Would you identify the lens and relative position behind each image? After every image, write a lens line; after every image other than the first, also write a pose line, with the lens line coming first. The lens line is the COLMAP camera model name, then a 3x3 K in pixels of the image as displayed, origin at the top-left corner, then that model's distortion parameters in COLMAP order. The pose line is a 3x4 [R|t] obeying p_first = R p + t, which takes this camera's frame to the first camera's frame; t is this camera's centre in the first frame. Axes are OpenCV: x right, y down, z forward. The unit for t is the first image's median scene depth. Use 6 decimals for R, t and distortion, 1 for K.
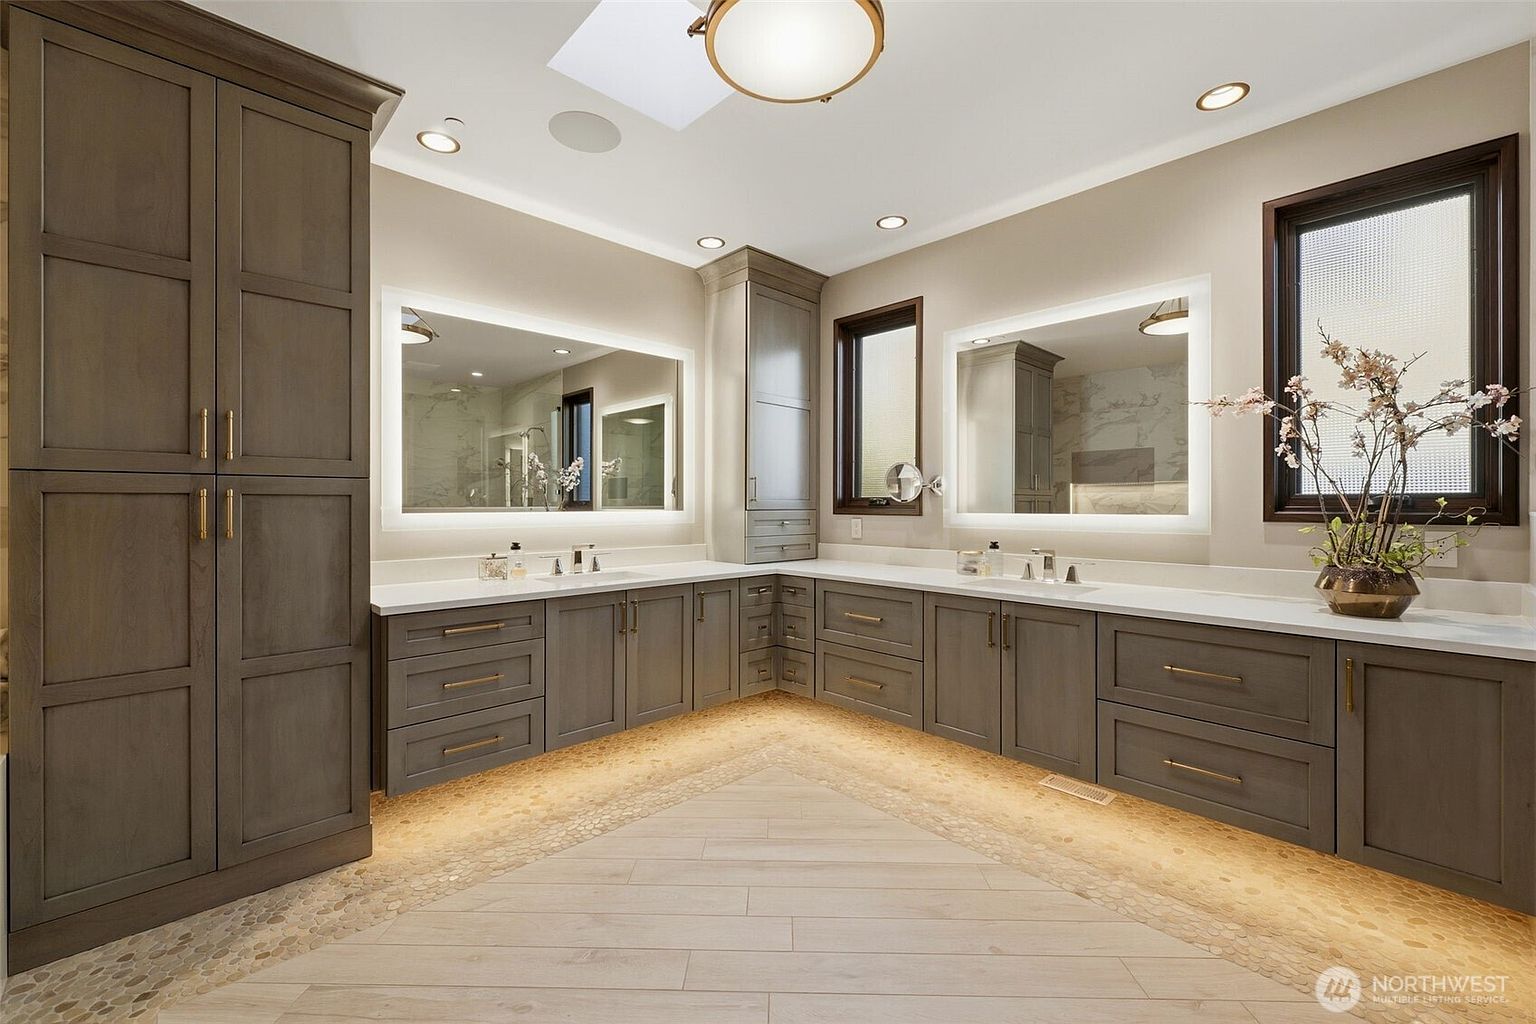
lens RADIAL K [[649.3, 0, 776.1], [0, 649.3, 503.4], [0, 0, 1]] dist [0.004143, 0.000311]
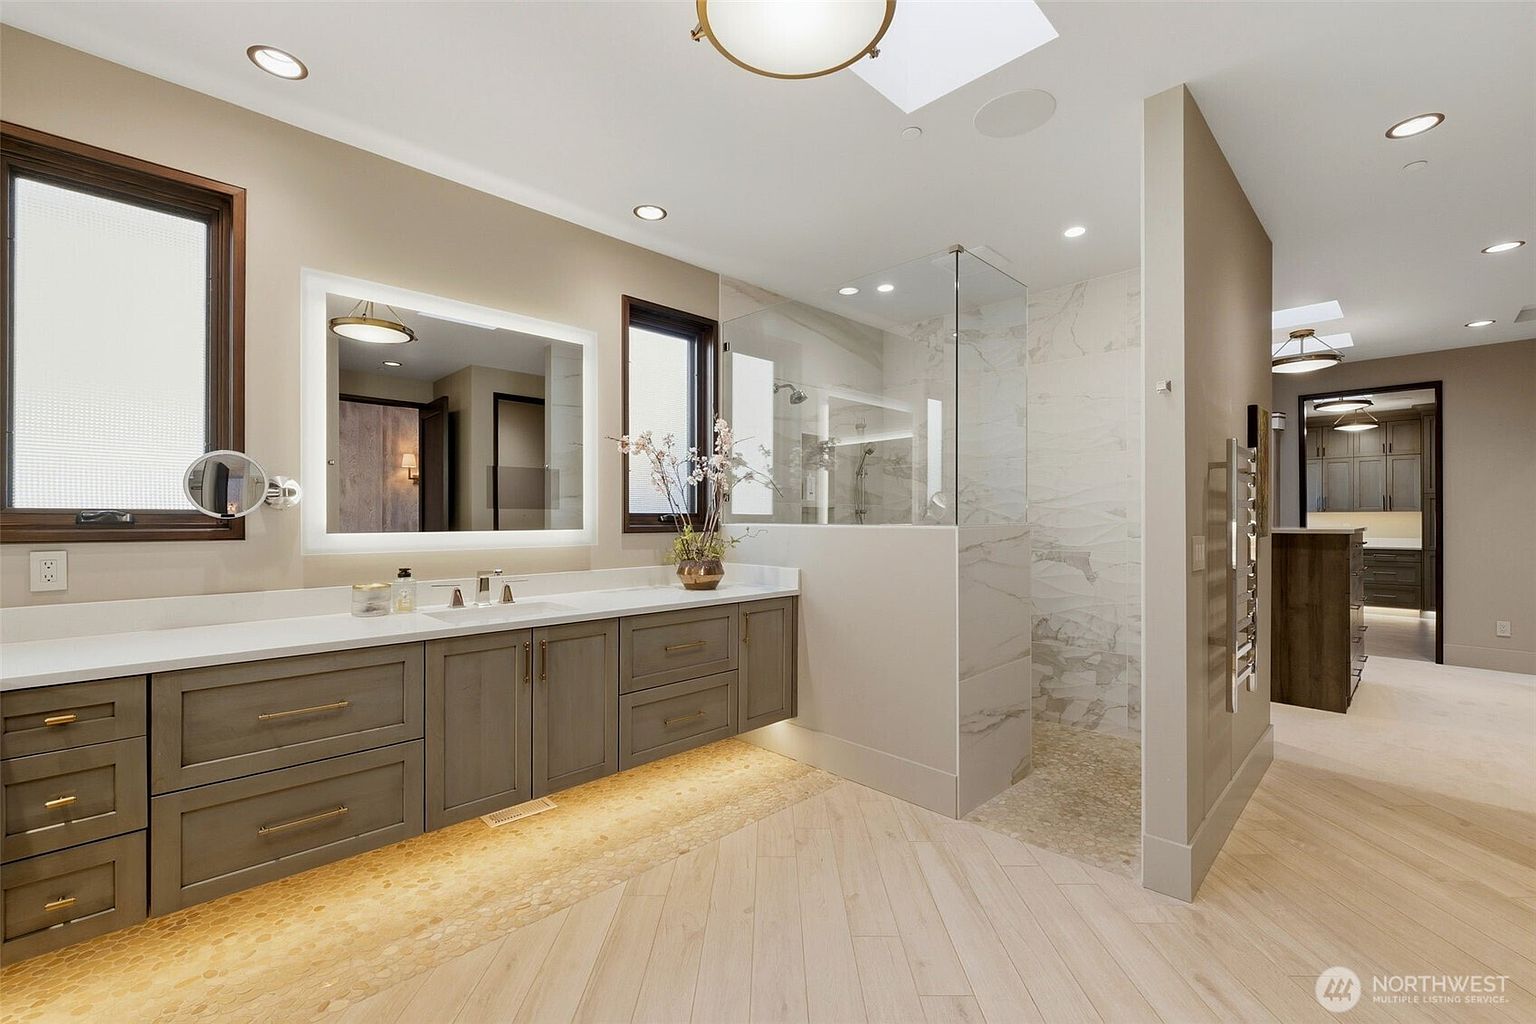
lens RADIAL K [[649.3, 0, 775.2], [0, 649.3, 519.0], [0, 0, 1]] dist [0.004143, 0.000311]
pose [[-0.024867, -0.001113, 0.999690, -0.509616], [0.000352, 0.999999, 0.001123, -0.002144], [-0.999691, 0.000380, -0.024867, 0.619770]]
